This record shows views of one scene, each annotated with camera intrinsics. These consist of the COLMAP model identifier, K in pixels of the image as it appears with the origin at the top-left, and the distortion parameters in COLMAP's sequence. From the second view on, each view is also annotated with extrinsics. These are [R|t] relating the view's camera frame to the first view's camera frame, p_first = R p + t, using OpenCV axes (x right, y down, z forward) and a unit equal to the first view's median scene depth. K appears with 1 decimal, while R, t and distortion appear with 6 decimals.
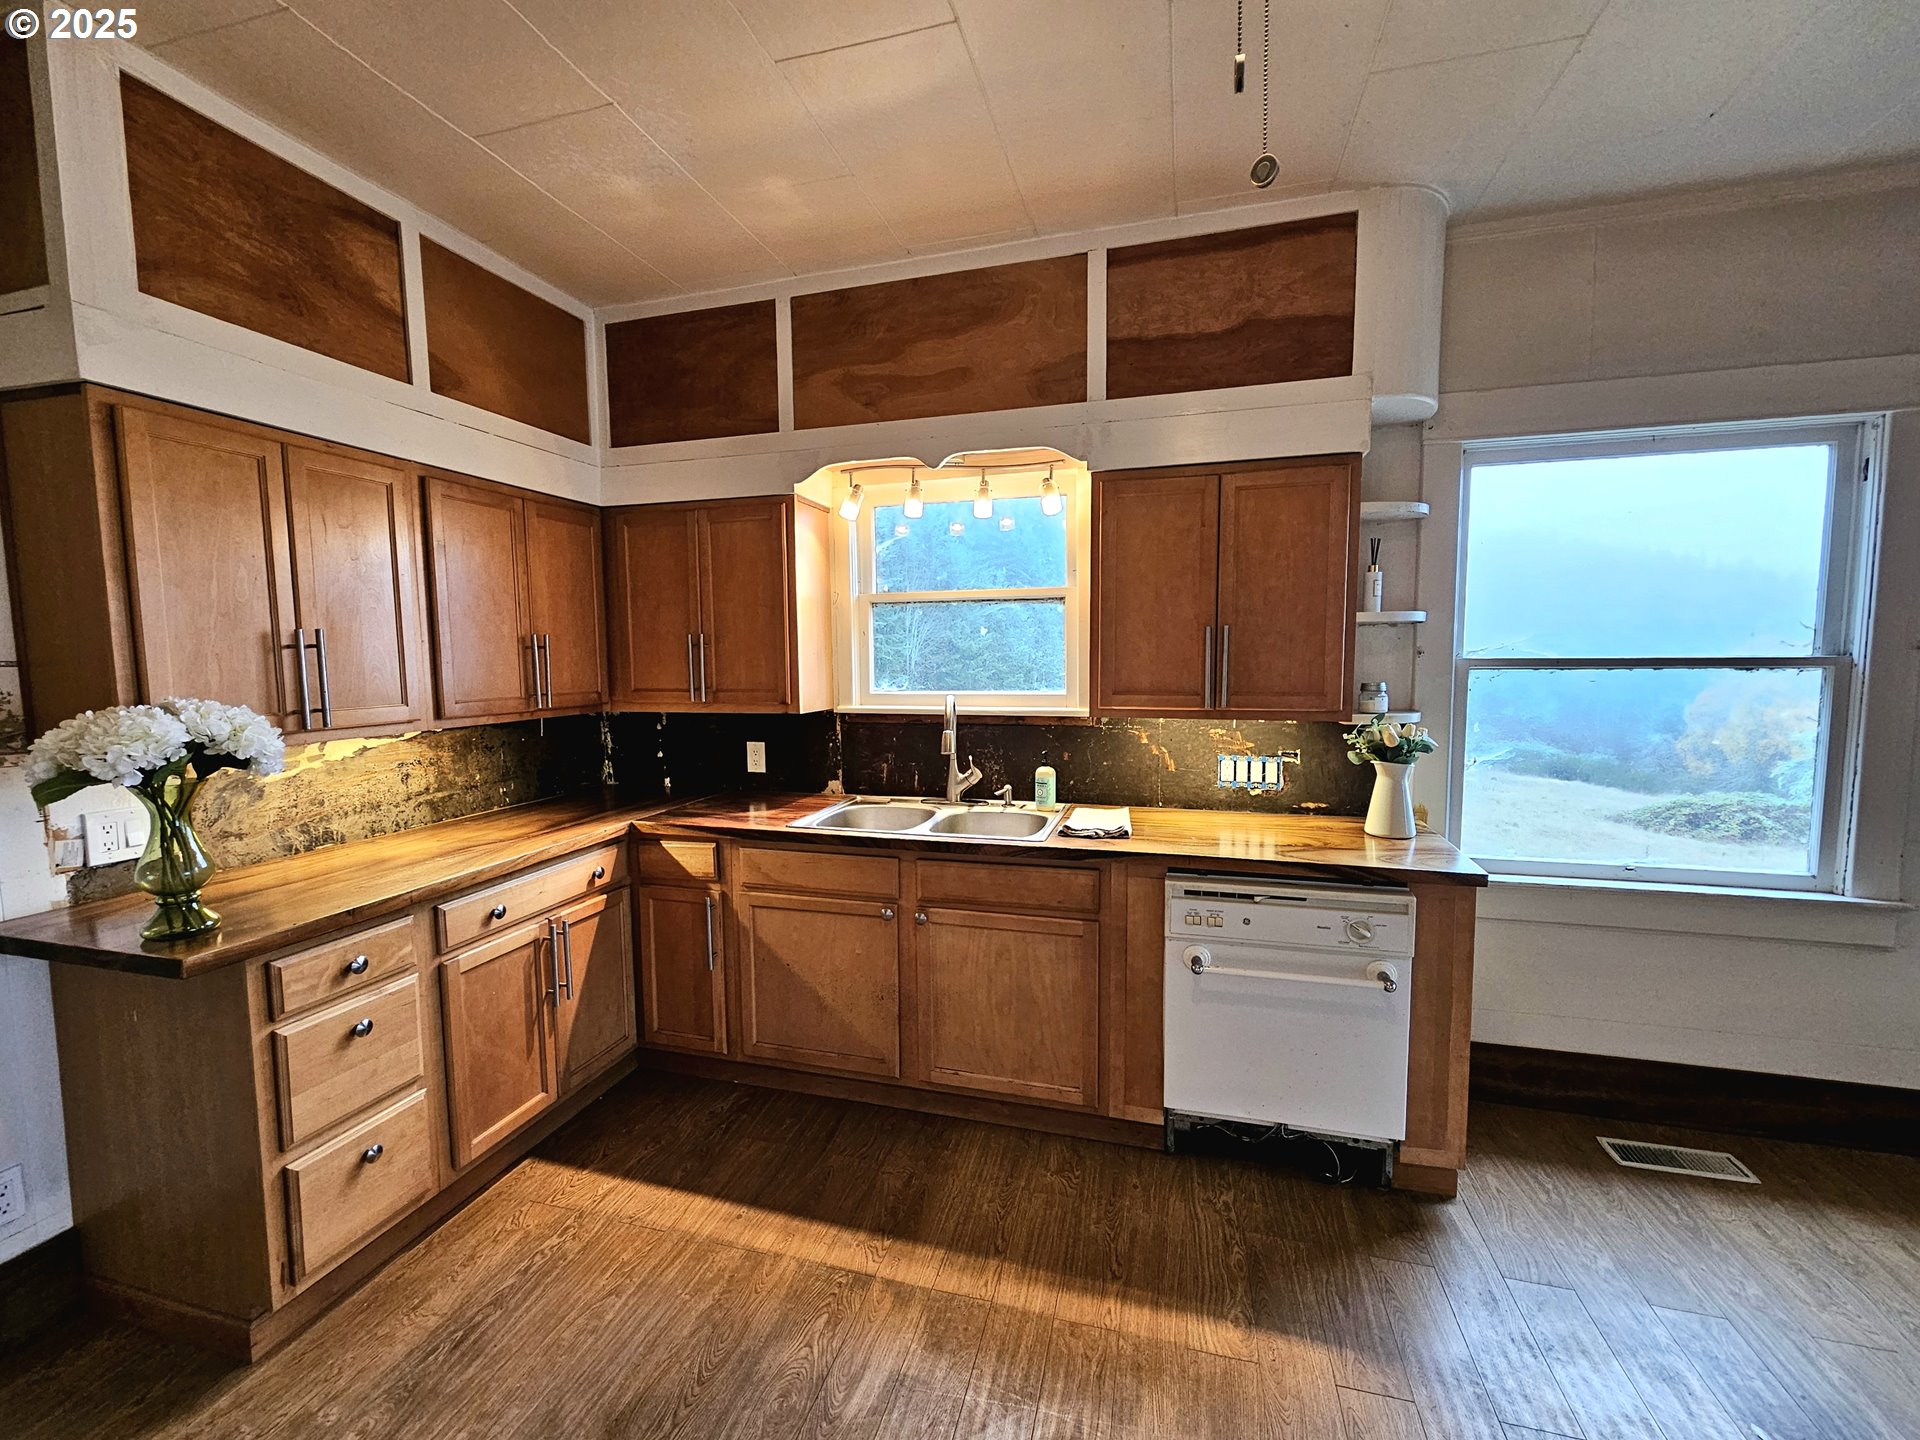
lens RADIAL K [[786.1, 0, 959.7], [0, 786.1, 719.6], [0, 0, 1]] dist [-0.001190, -0.000245]
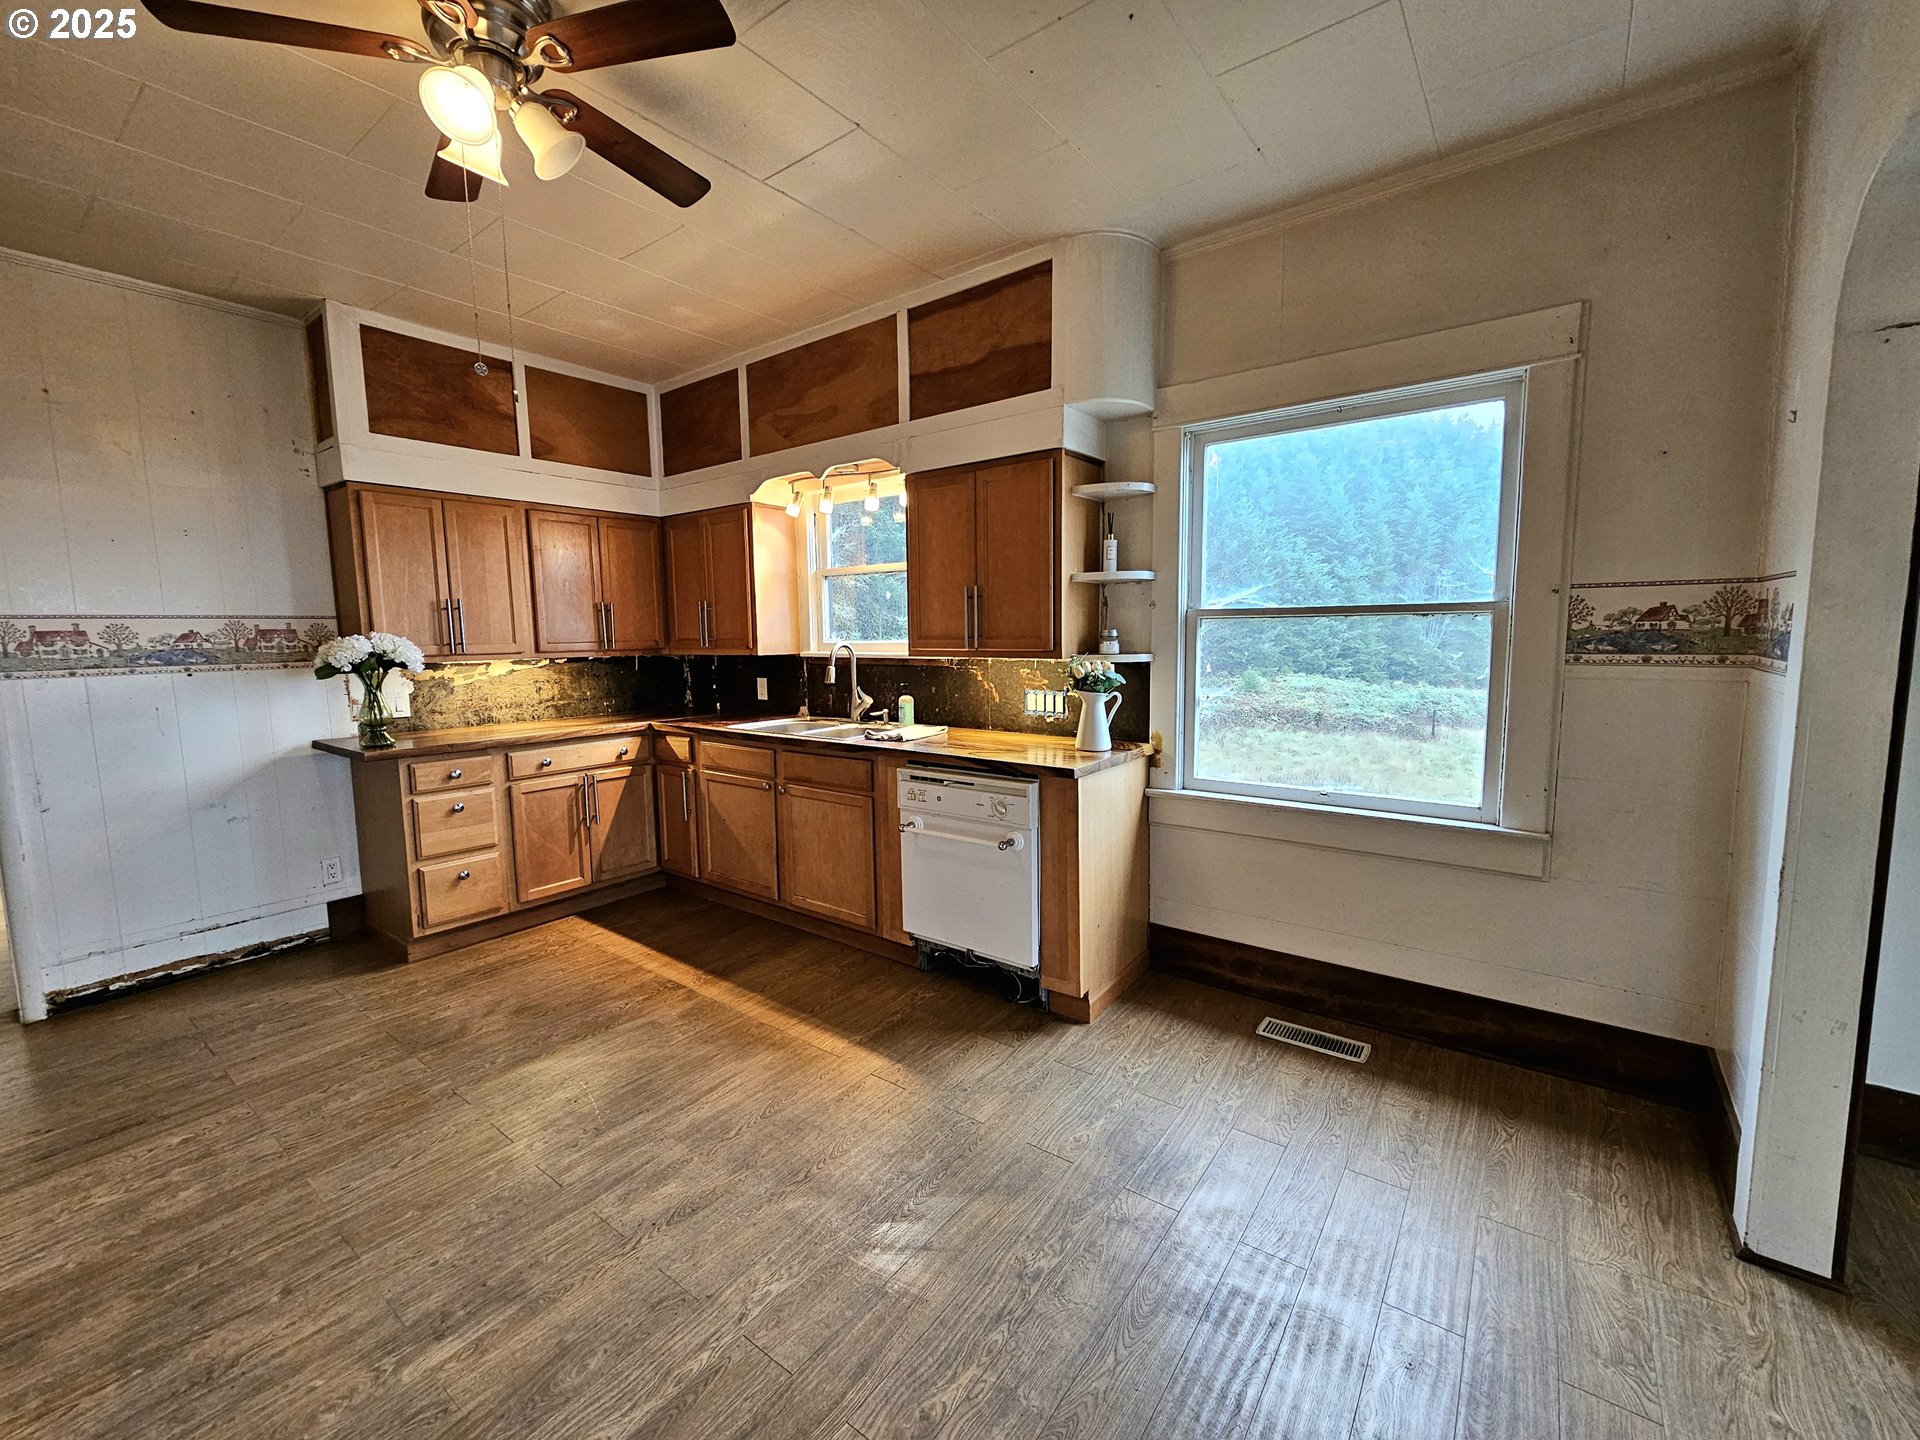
lens RADIAL K [[786.1, 0, 963.1], [0, 786.1, 718.9], [0, 0, 1]] dist [-0.001190, -0.000245]
pose [[0.931931, 0.037216, -0.360721, 0.812739], [-0.026126, 0.999026, 0.035572, 0.058501], [0.361694, -0.023726, 0.931995, -0.252638]]
